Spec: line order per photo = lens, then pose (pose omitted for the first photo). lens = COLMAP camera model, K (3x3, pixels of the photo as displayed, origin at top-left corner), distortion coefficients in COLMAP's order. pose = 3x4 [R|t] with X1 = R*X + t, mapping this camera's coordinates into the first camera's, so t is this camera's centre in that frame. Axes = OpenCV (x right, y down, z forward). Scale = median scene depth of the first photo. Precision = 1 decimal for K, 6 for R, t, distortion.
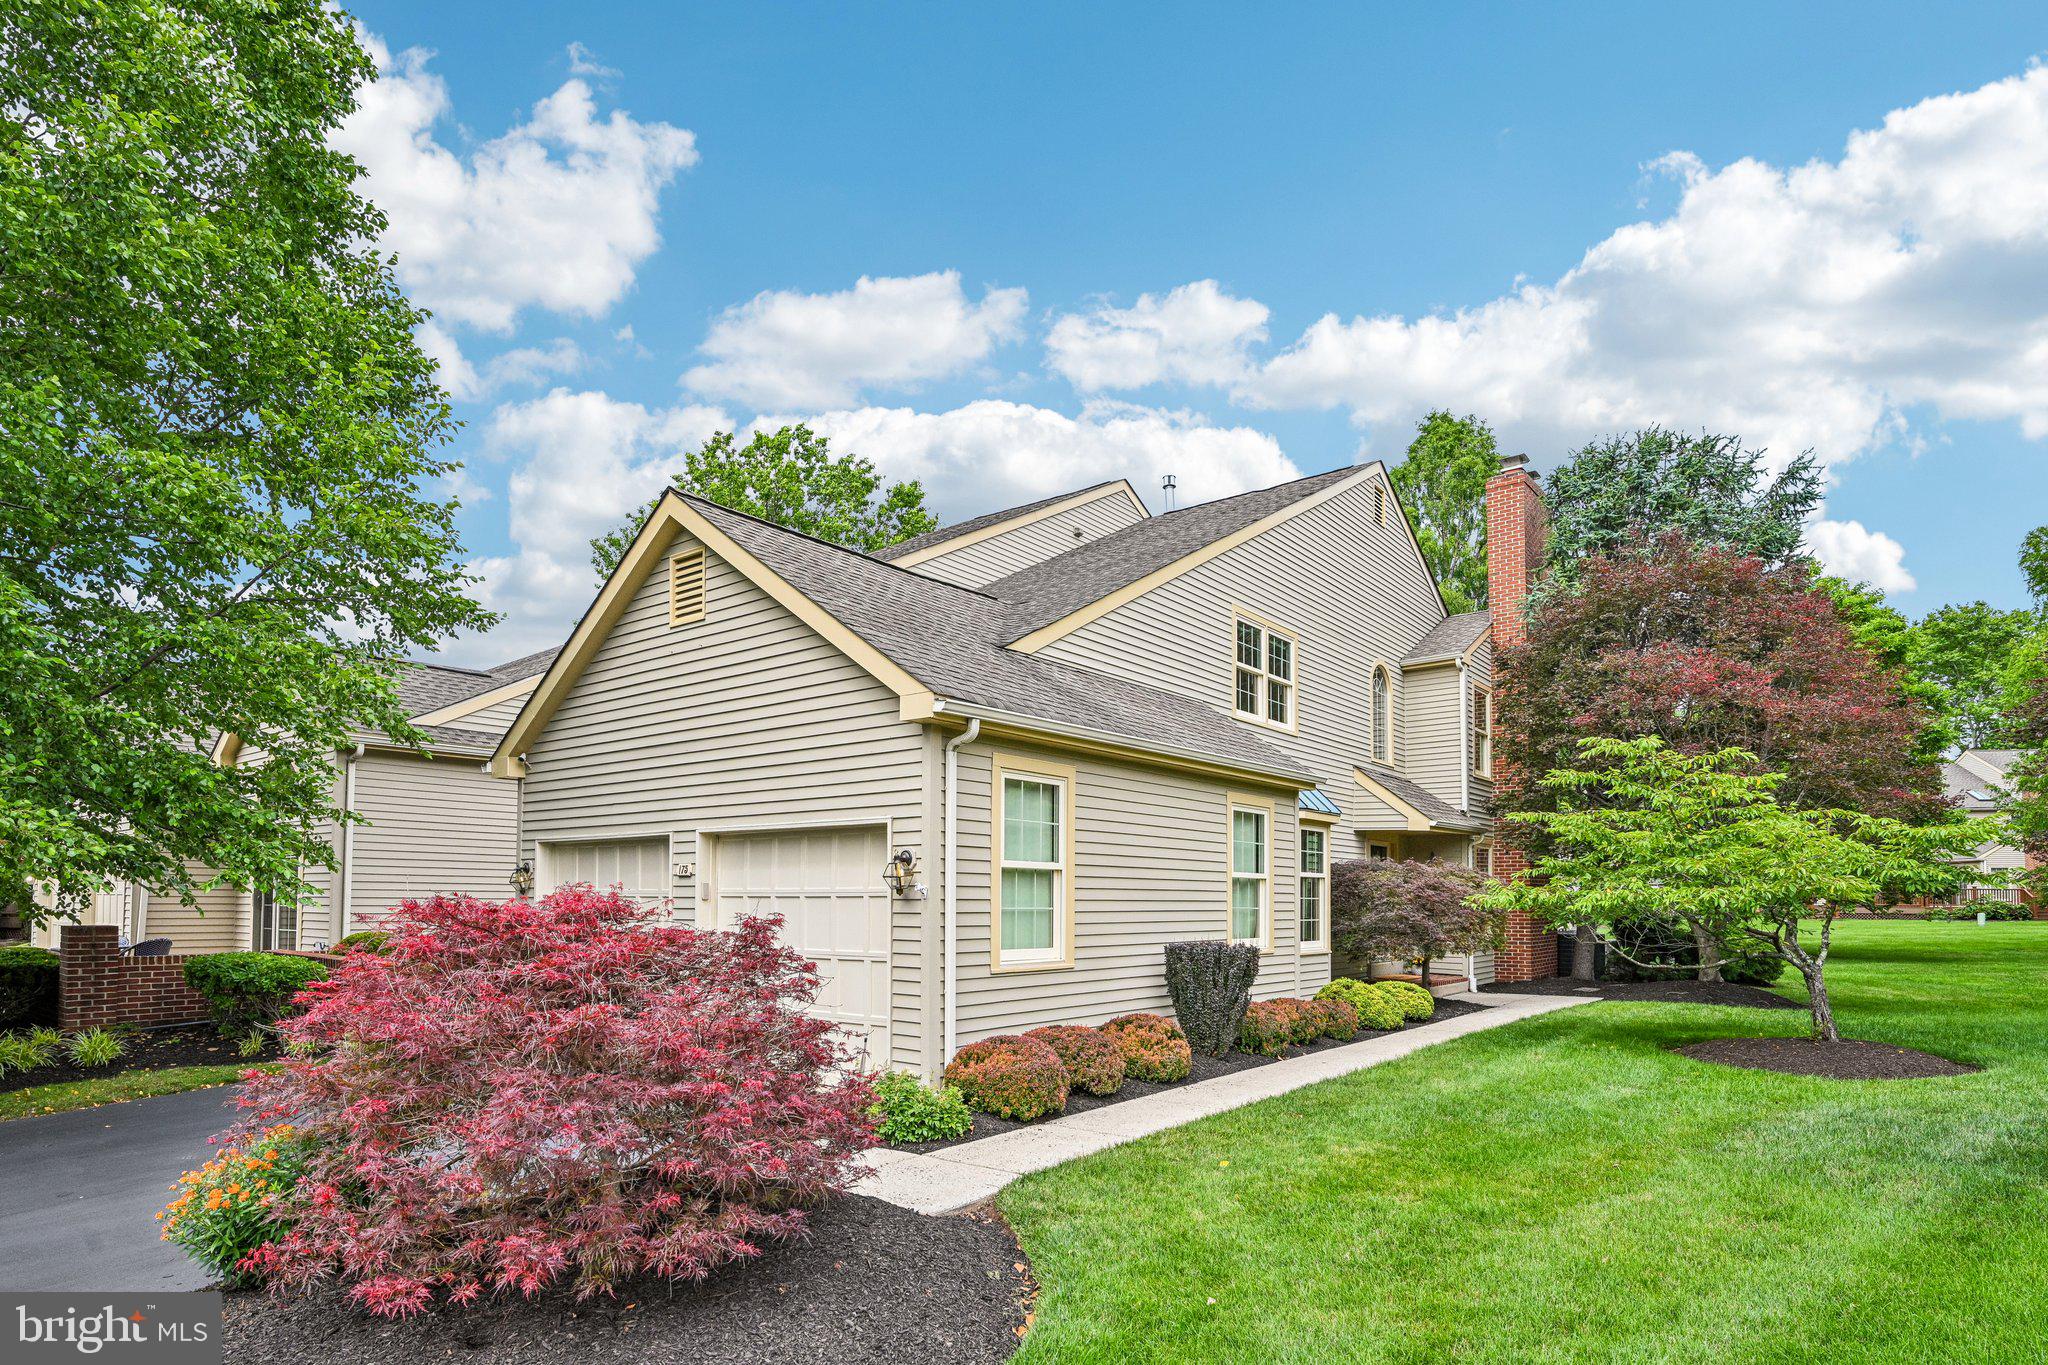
lens RADIAL K [[1089.7, 0, 1026.2], [0, 1089.7, 790.5], [0, 0, 1]] dist [-0.002674, -0.000492]
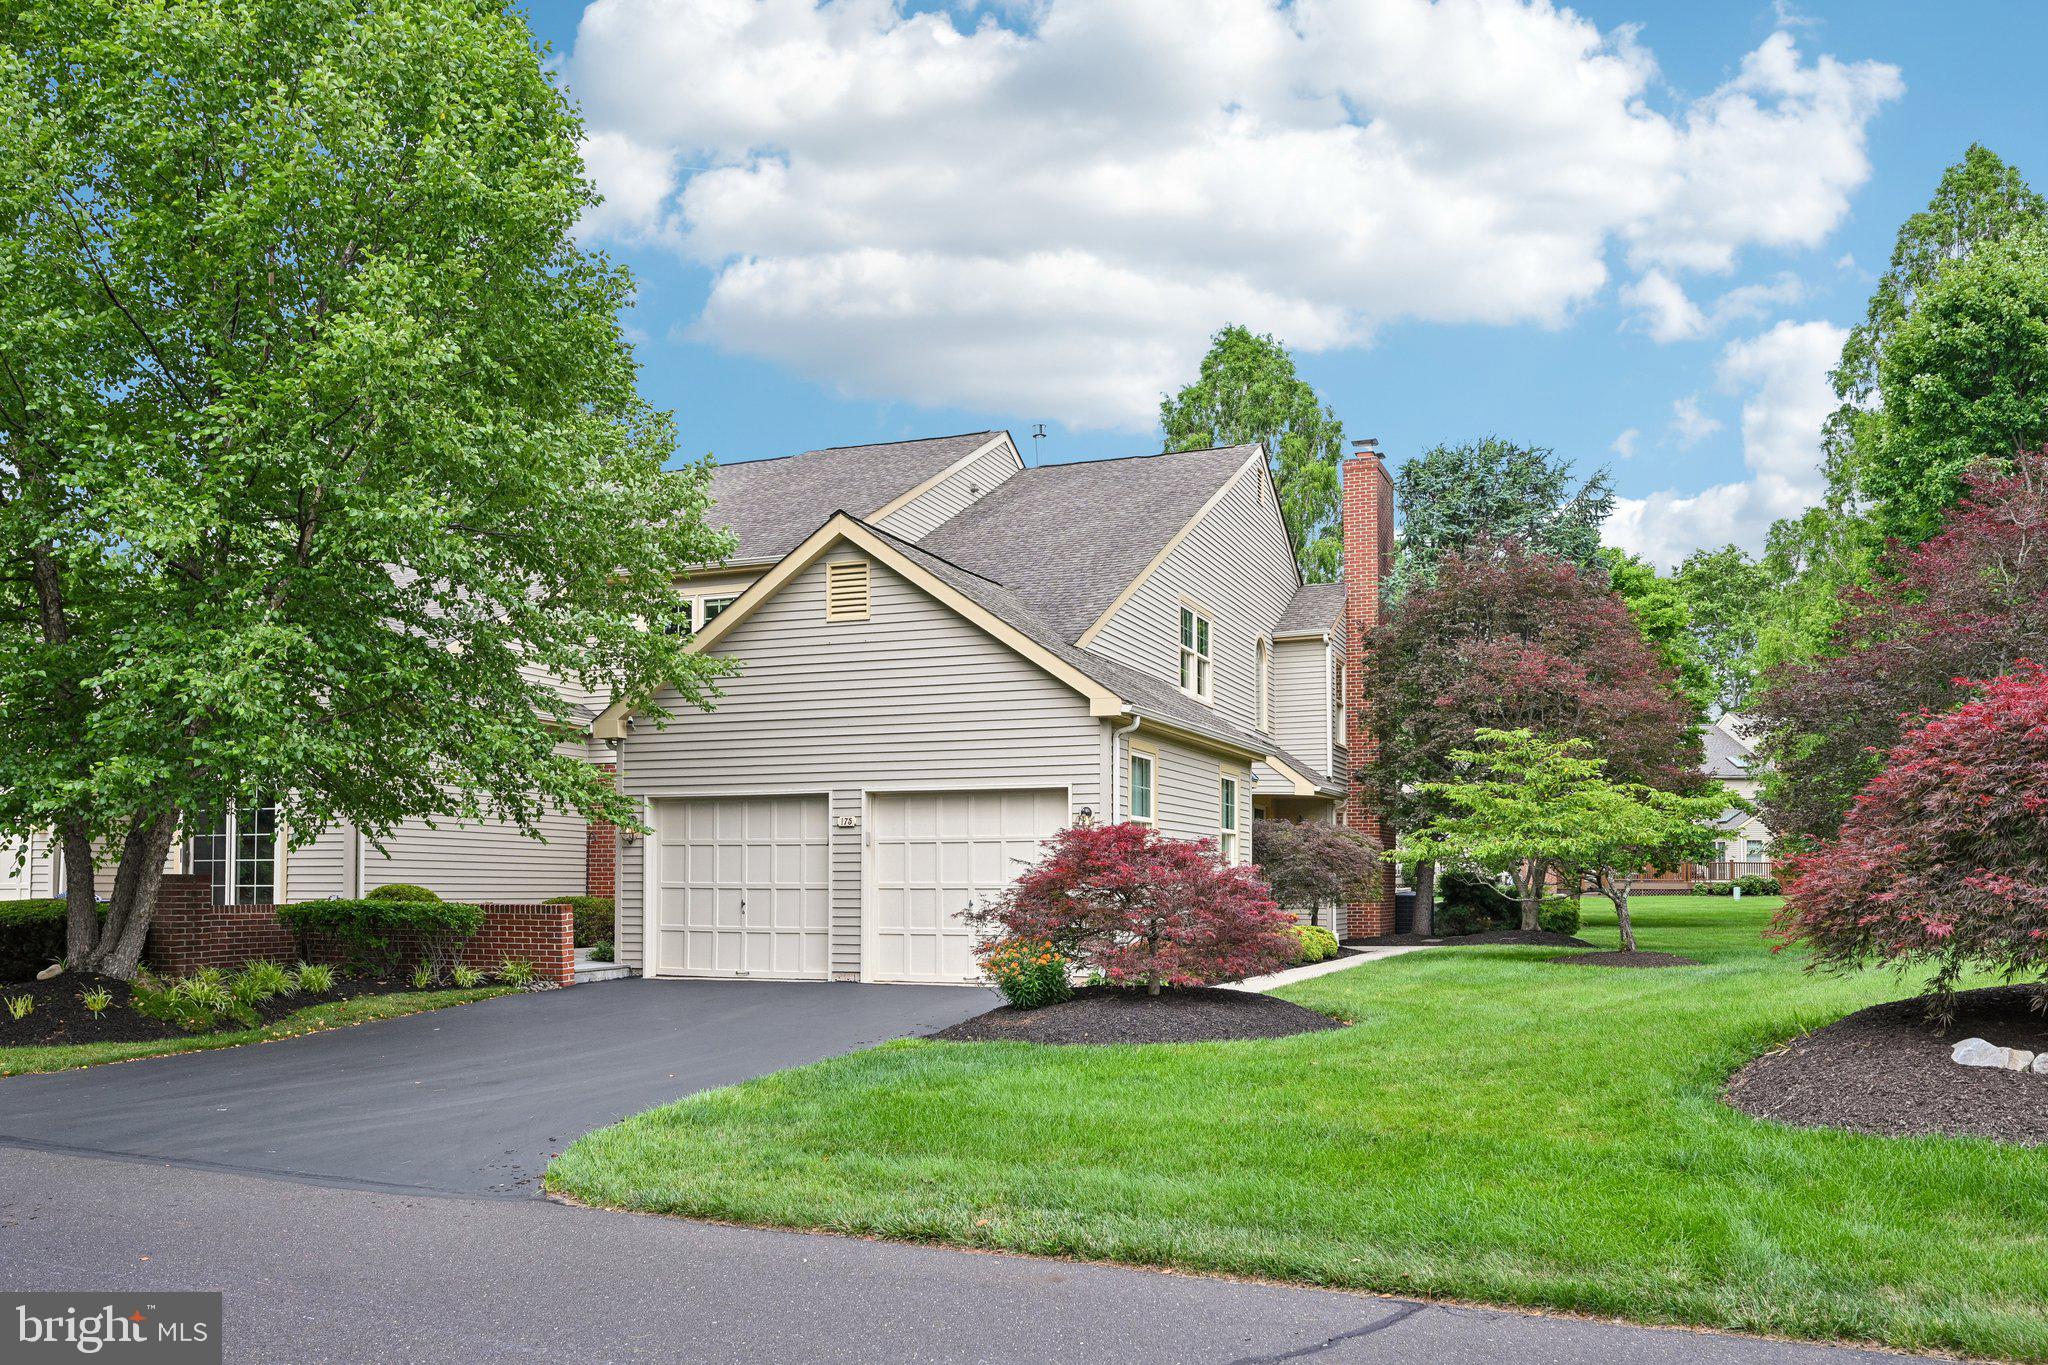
lens RADIAL K [[1569.1, 0, 1024.0], [0, 1569.1, 682.5], [0, 0, 1]] dist [-0.013875, -0.002380]
pose [[0.957952, 0.031799, 0.285163, -0.402953], [-0.023274, 0.999177, -0.033235, -0.019199], [-0.285985, 0.025200, 0.957903, -0.482525]]
